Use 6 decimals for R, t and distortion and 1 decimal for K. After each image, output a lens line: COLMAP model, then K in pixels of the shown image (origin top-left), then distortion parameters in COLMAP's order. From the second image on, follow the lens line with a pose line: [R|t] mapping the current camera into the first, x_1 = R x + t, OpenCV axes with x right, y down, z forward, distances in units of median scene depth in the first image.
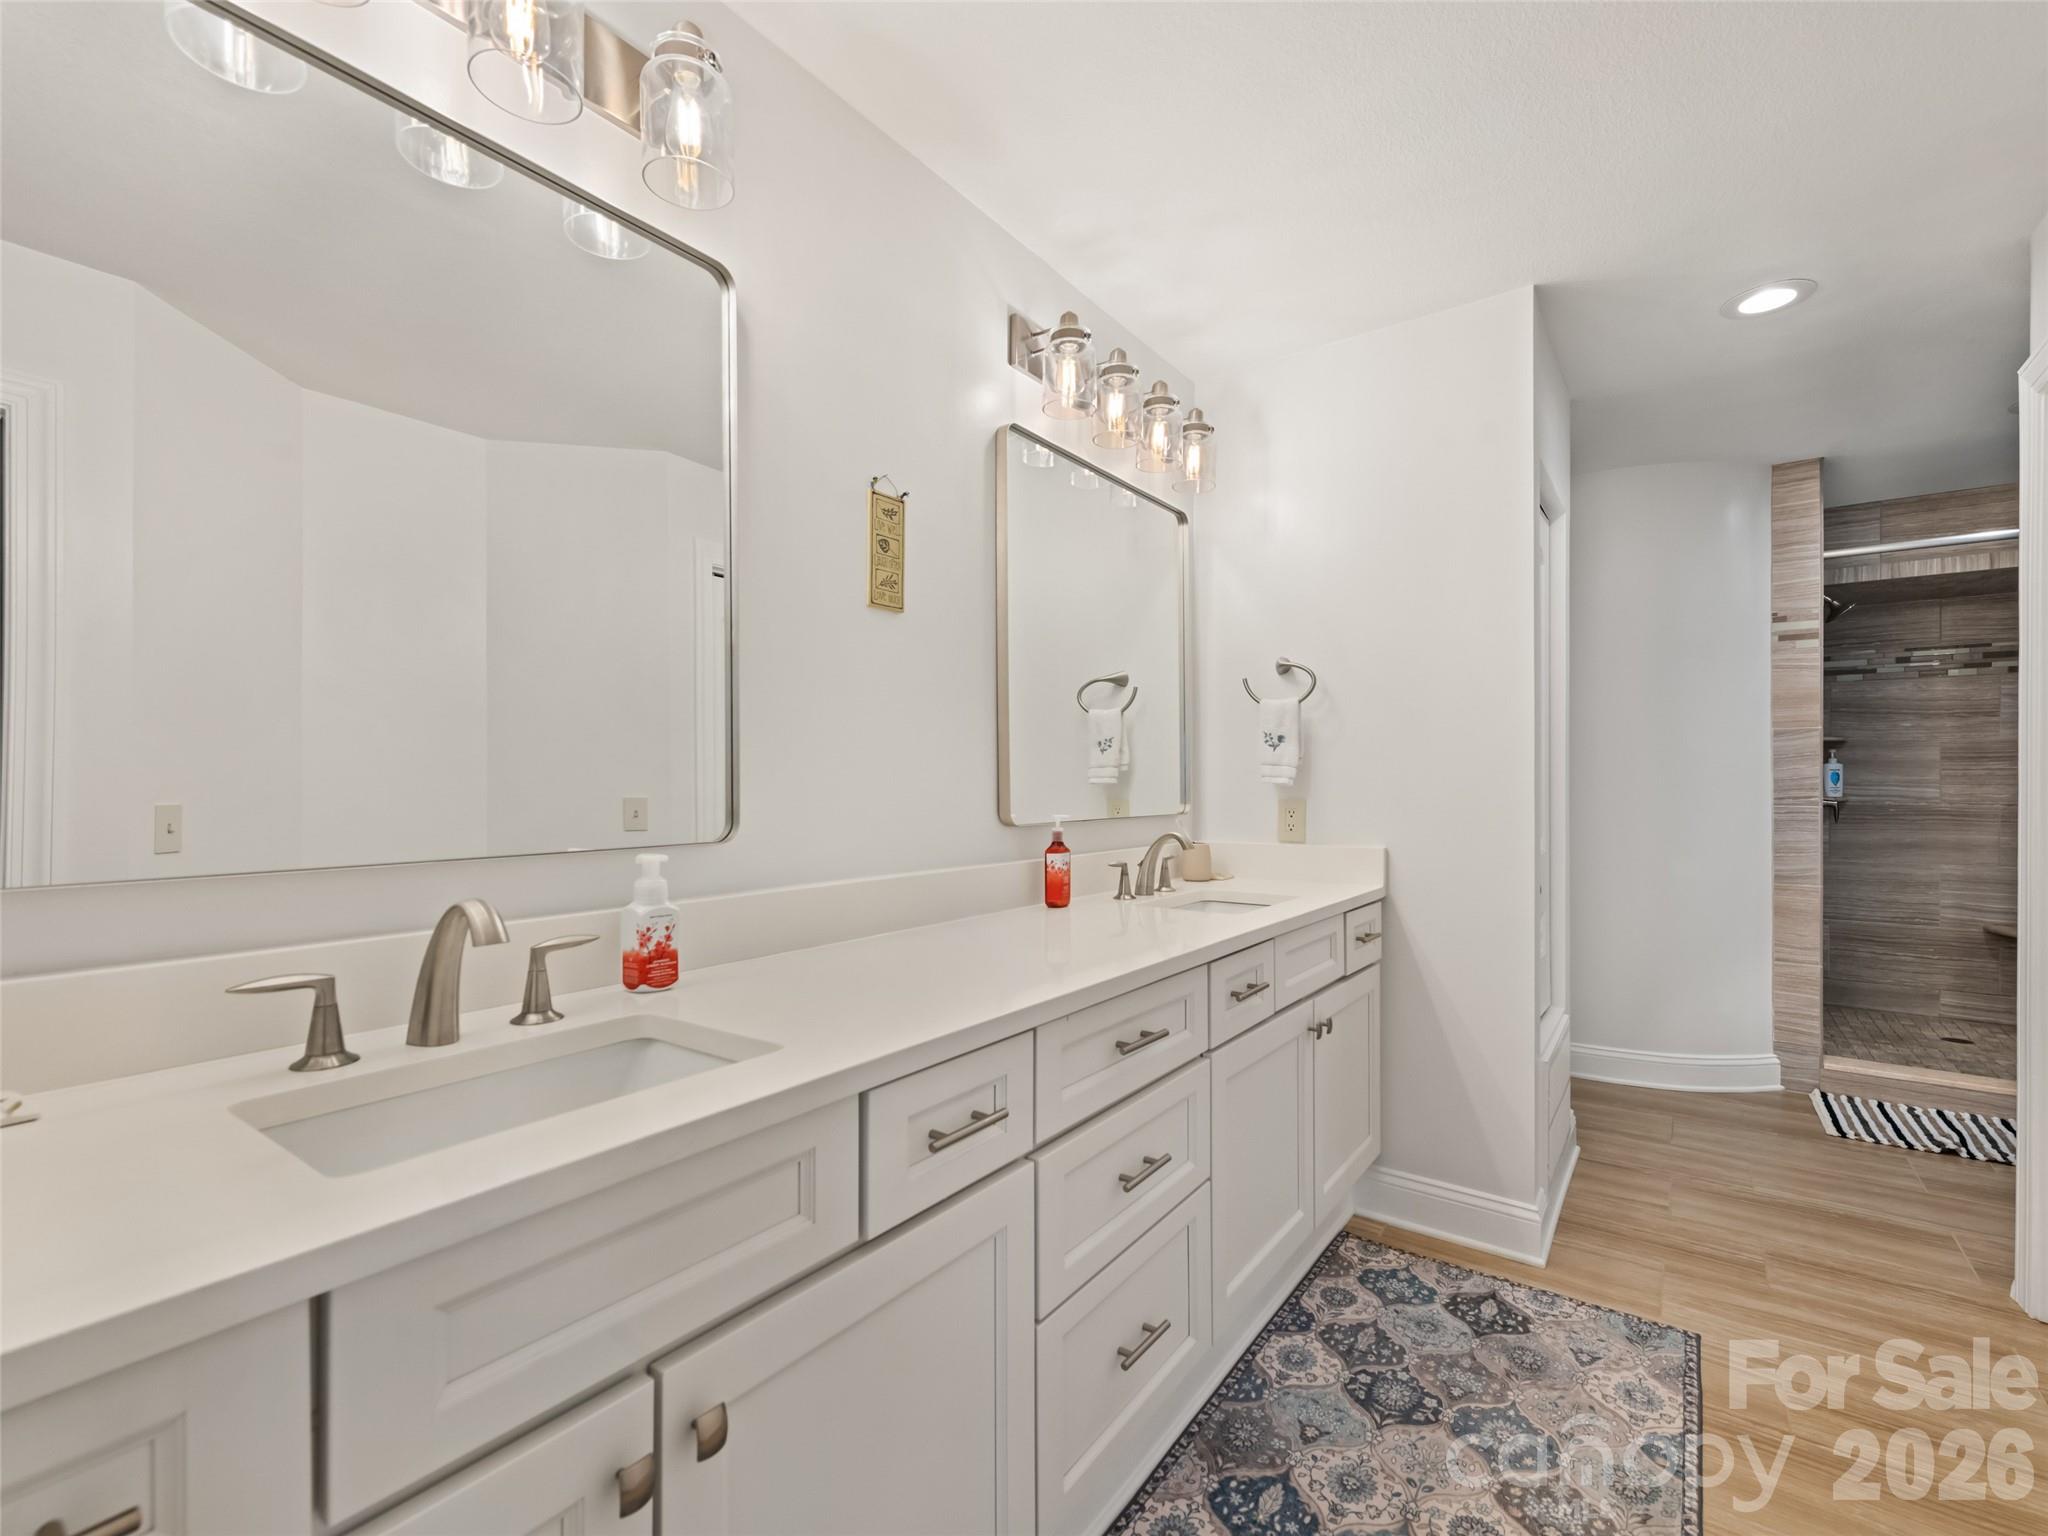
lens RADIAL K [[935.3, 0, 1023.7], [0, 935.3, 775.3], [0, 0, 1]] dist [0.019759, -0.004552]
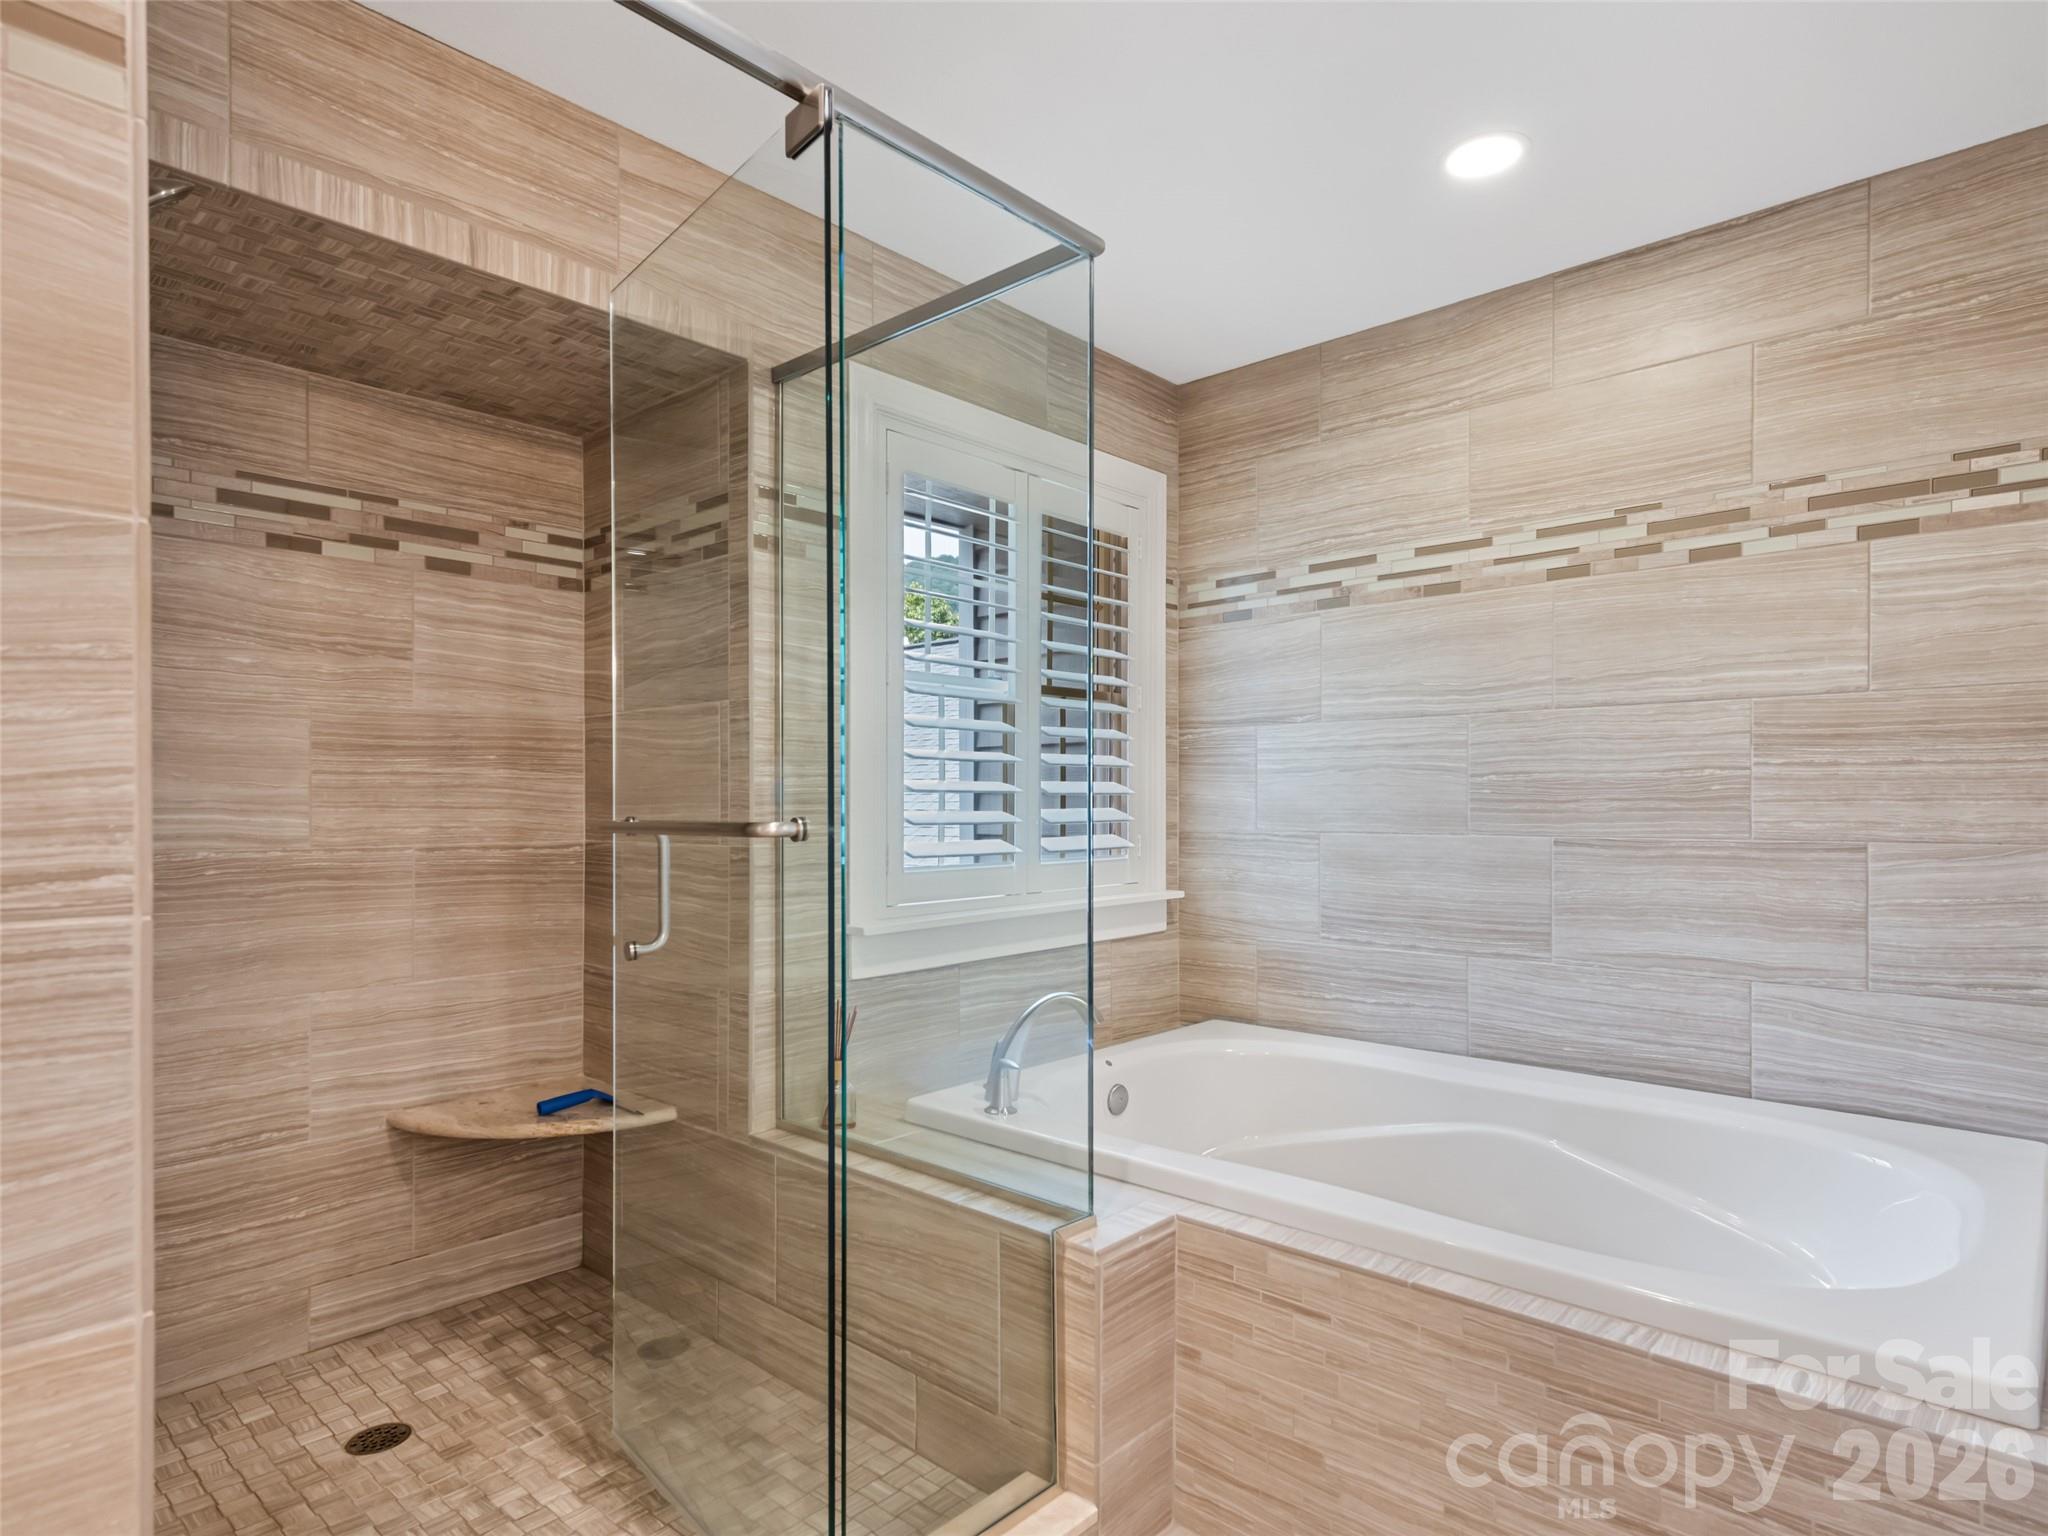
lens RADIAL K [[1142.4, 0, 1013.4], [0, 1142.4, 811.1], [0, 0, 1]] dist [-0.000468, -0.000114]
pose [[0.124646, -0.006982, 0.992177, 0.493102], [-0.000624, 0.999974, 0.007115, 0.007607], [-0.992201, -0.001506, 0.124639, 0.618632]]
